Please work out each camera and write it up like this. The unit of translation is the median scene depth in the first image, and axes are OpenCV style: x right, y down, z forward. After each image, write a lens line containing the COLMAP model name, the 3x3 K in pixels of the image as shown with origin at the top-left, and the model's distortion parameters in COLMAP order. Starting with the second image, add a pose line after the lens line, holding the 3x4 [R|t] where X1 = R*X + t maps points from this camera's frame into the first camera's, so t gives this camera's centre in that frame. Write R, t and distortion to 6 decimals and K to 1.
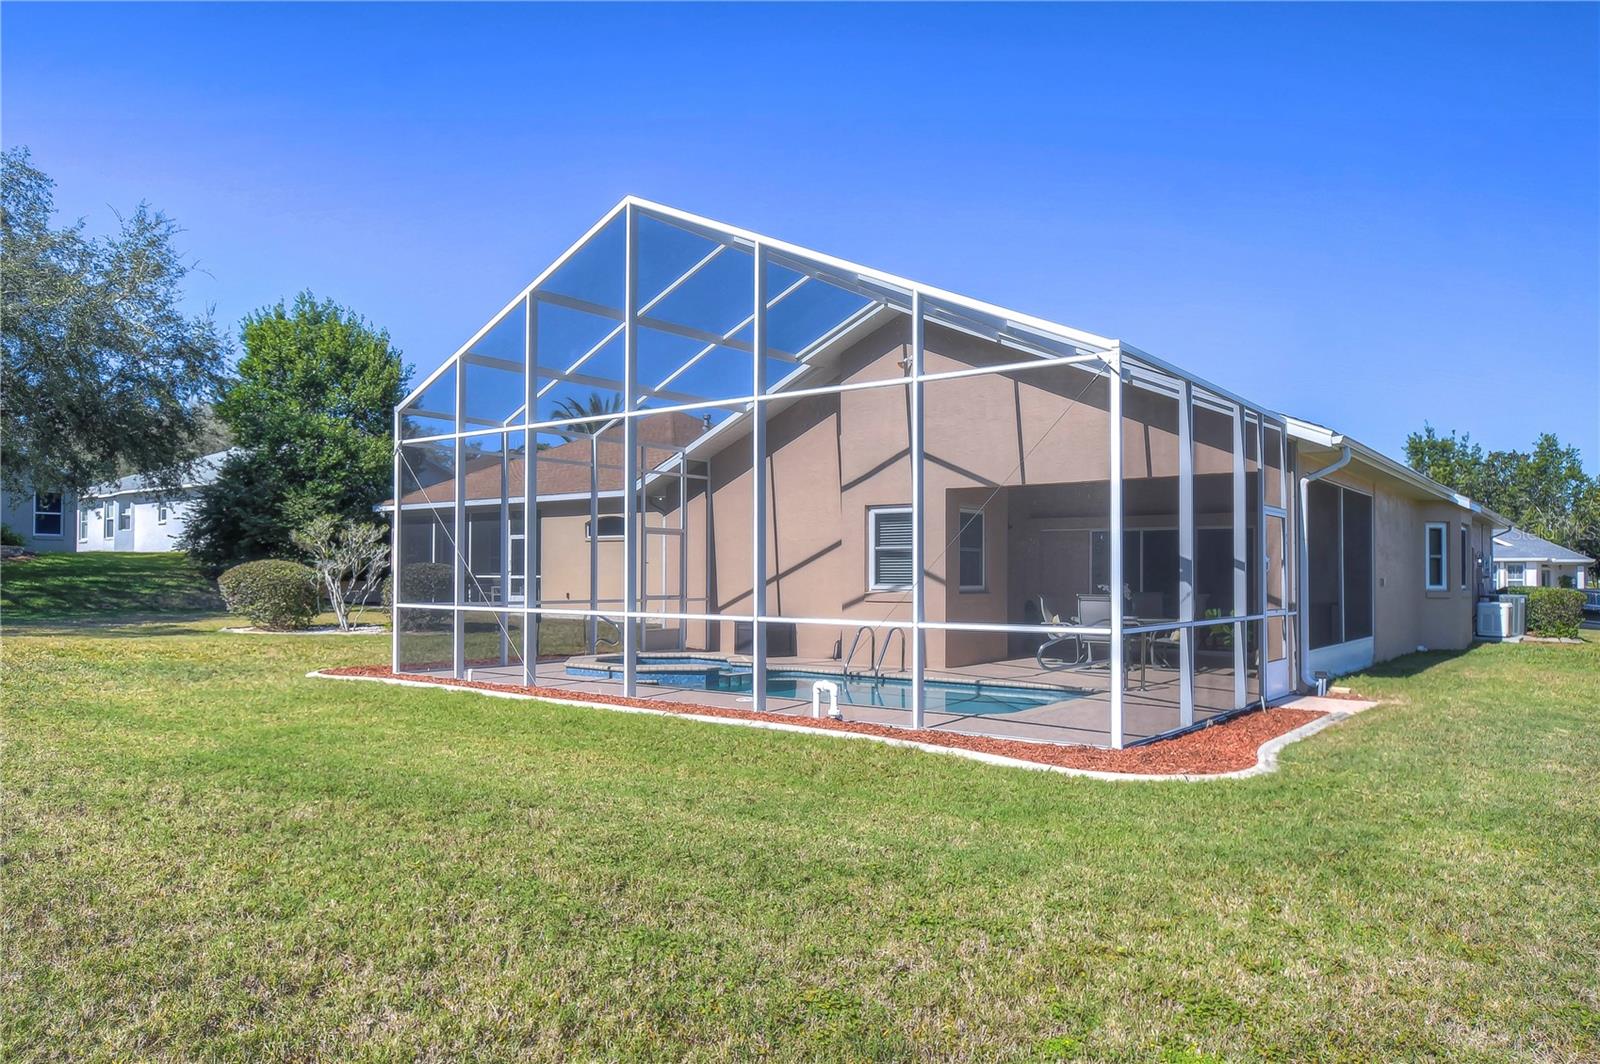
lens RADIAL K [[1074.2, 0, 797.6], [0, 1074.2, 539.7], [0, 0, 1]] dist [0.060282, 0.004204]
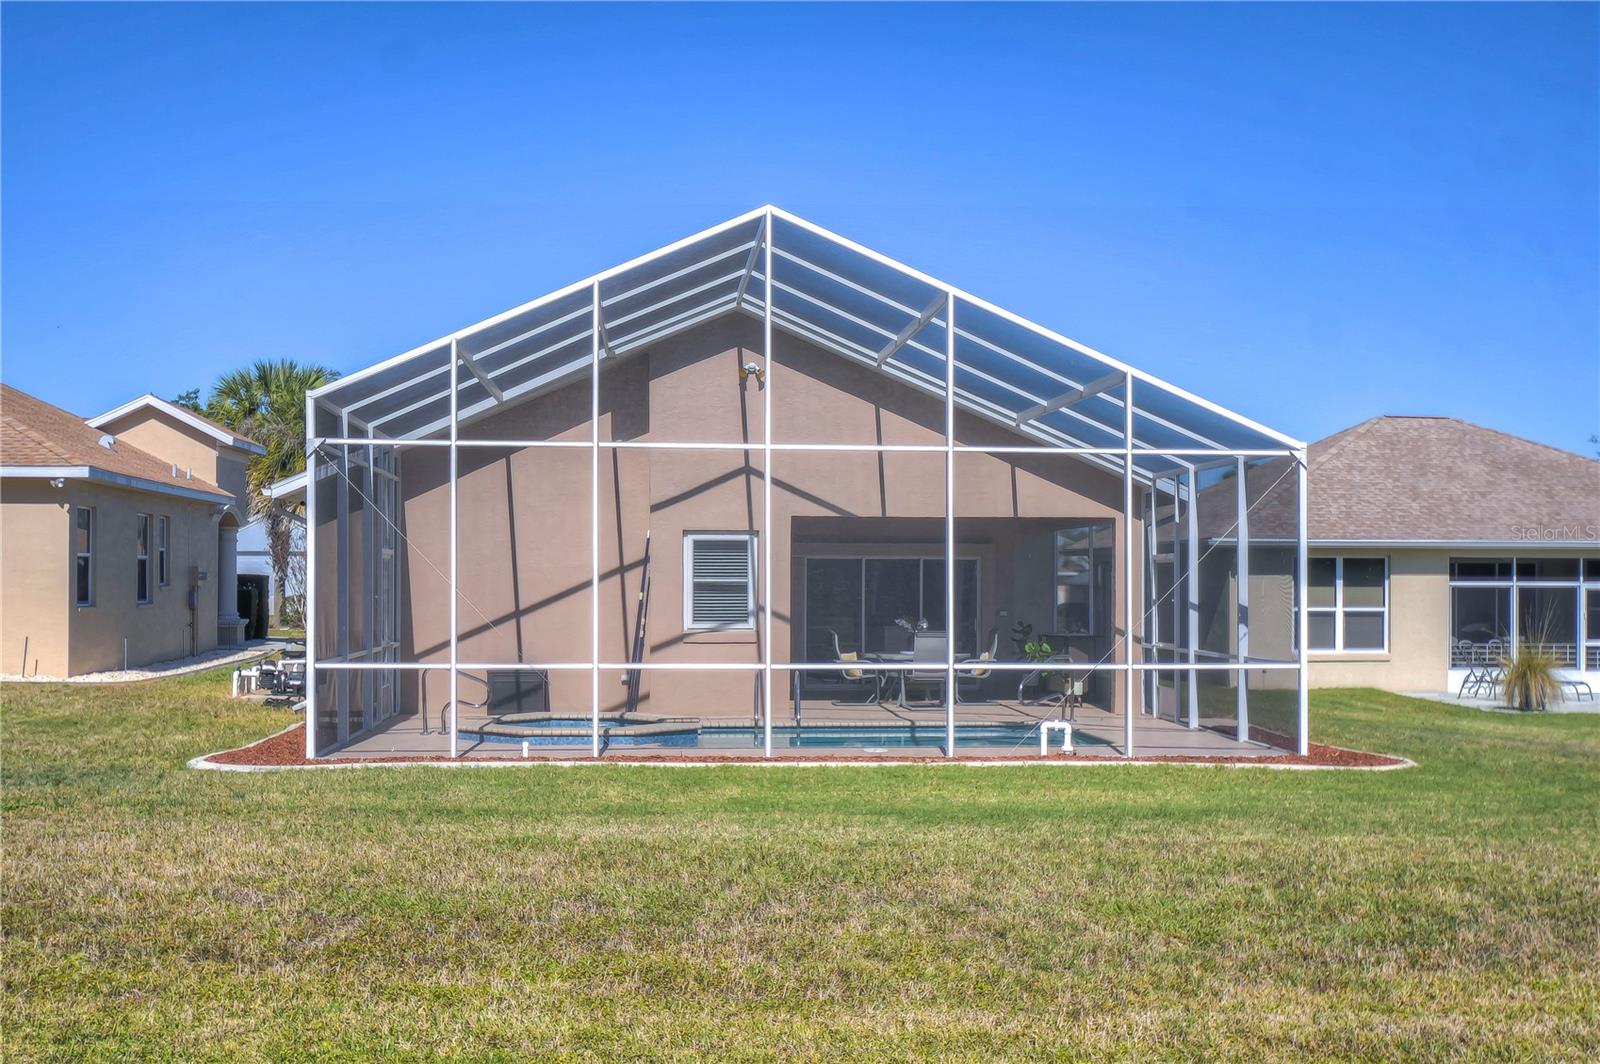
lens RADIAL K [[1652.4, 0, 801.6], [0, 1652.4, 535.3], [0, 0, 1]] dist [-0.023856, 0.000000]
pose [[0.743541, 0.019696, 0.668400, -0.778090], [-0.024309, 0.999702, -0.002417, -0.027878], [-0.668248, -0.014451, 0.743798, -0.038431]]
